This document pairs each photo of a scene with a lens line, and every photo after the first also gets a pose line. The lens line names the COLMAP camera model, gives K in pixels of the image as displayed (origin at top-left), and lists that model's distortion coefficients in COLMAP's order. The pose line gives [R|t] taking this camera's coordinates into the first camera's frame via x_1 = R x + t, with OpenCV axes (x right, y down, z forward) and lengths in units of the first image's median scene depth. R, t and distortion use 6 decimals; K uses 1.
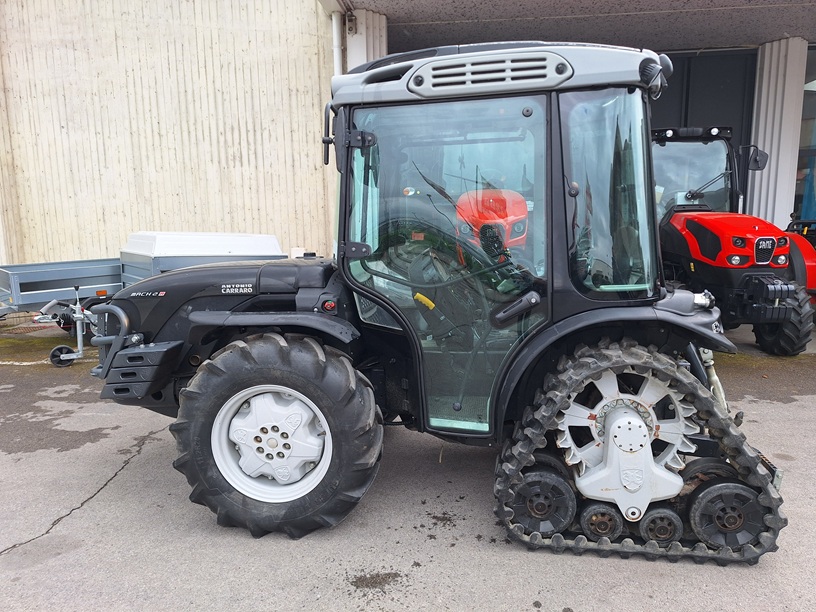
lens RADIAL K [[566.8, 0, 411.9], [0, 566.8, 303.4], [0, 0, 1]] dist [0.057353, -0.052850]
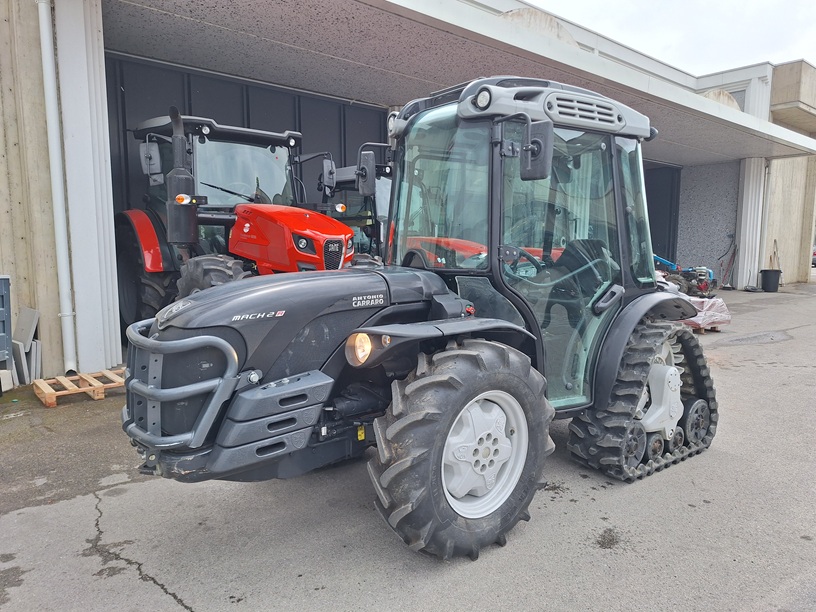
lens RADIAL K [[568.1, 0, 408.1], [0, 568.1, 310.6], [0, 0, 1]] dist [0.063080, -0.054912]
pose [[0.696615, -0.067068, 0.714304, -1.006477], [0.091532, 0.995793, 0.004231, -0.009723], [-0.711582, 0.062434, 0.699823, 0.403531]]
